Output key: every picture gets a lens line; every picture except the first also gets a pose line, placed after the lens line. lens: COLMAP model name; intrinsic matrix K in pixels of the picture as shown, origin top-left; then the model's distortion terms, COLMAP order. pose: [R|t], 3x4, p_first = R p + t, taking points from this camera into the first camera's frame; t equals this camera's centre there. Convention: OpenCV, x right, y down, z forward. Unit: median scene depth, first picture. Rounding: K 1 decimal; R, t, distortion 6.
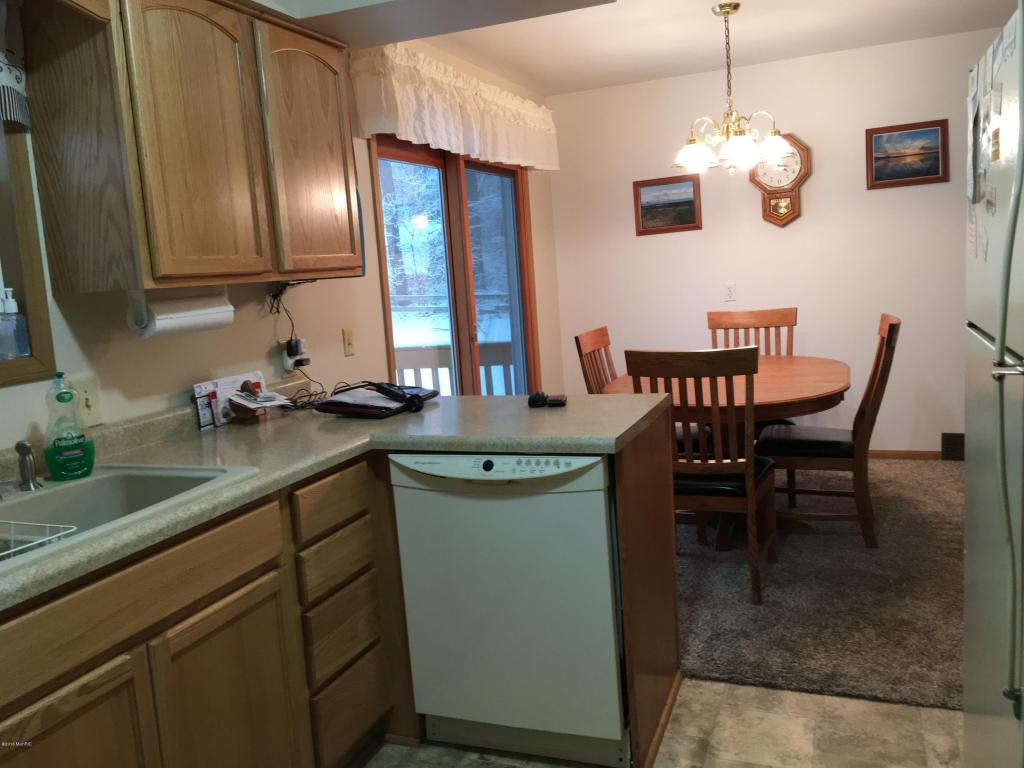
lens RADIAL K [[863.0, 0, 509.2], [0, 863.0, 369.9], [0, 0, 1]] dist [0.082754, -0.105691]
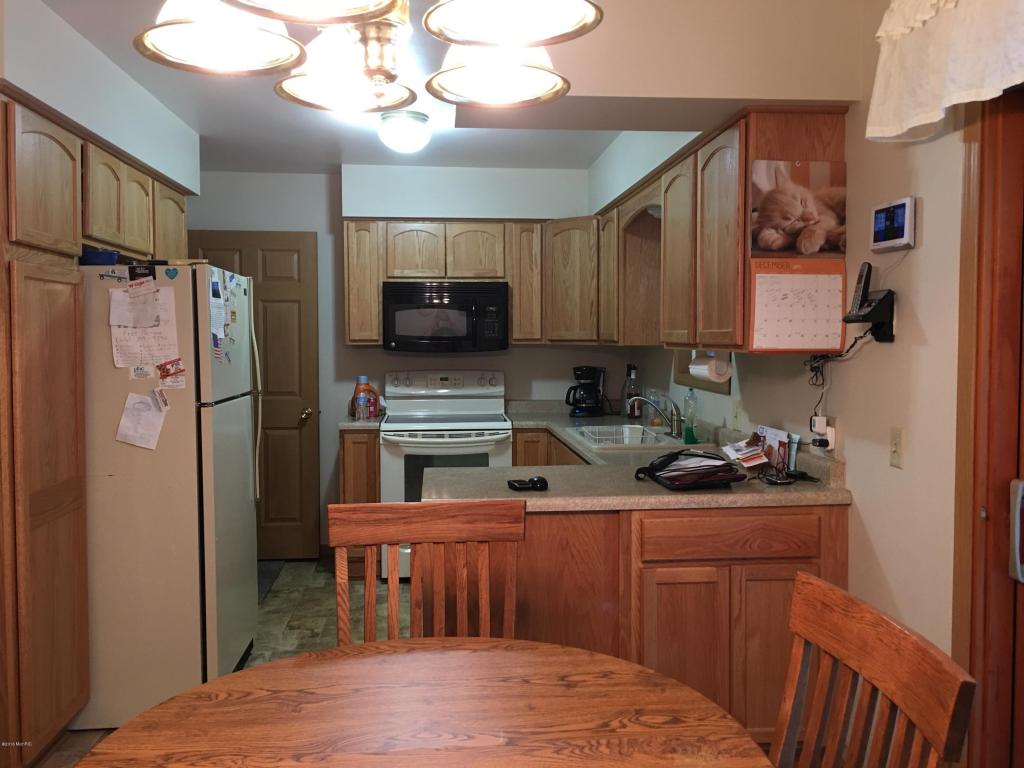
lens RADIAL K [[863.0, 0, 515.7], [0, 863.0, 380.5], [0, 0, 1]] dist [0.082754, -0.105691]
pose [[-0.887544, 0.090208, -0.451806, 0.594141], [0.004464, 0.982282, 0.187354, -0.323076], [0.460702, 0.164268, -0.872221, 2.157809]]
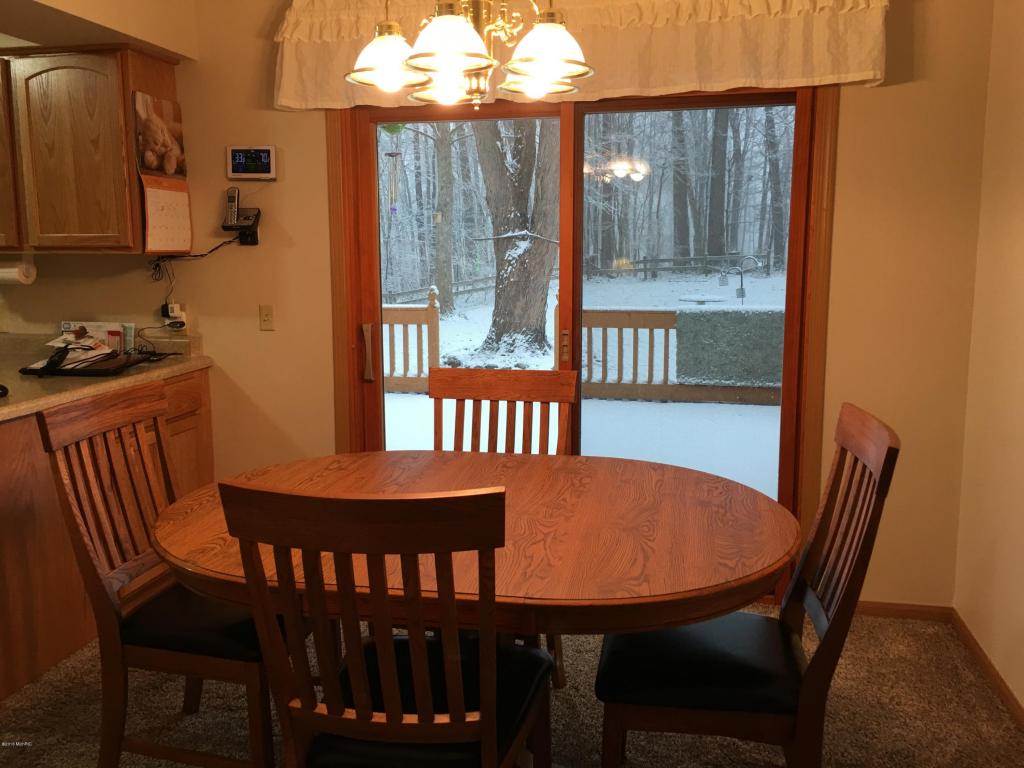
lens RADIAL K [[863.0, 0, 508.7], [0, 863.0, 364.1], [0, 0, 1]] dist [0.082754, -0.105691]
pose [[0.168410, 0.200201, -0.965172, 1.287200], [-0.128857, 0.975227, 0.179803, -0.296162], [0.977258, 0.094089, 0.190035, 1.603775]]
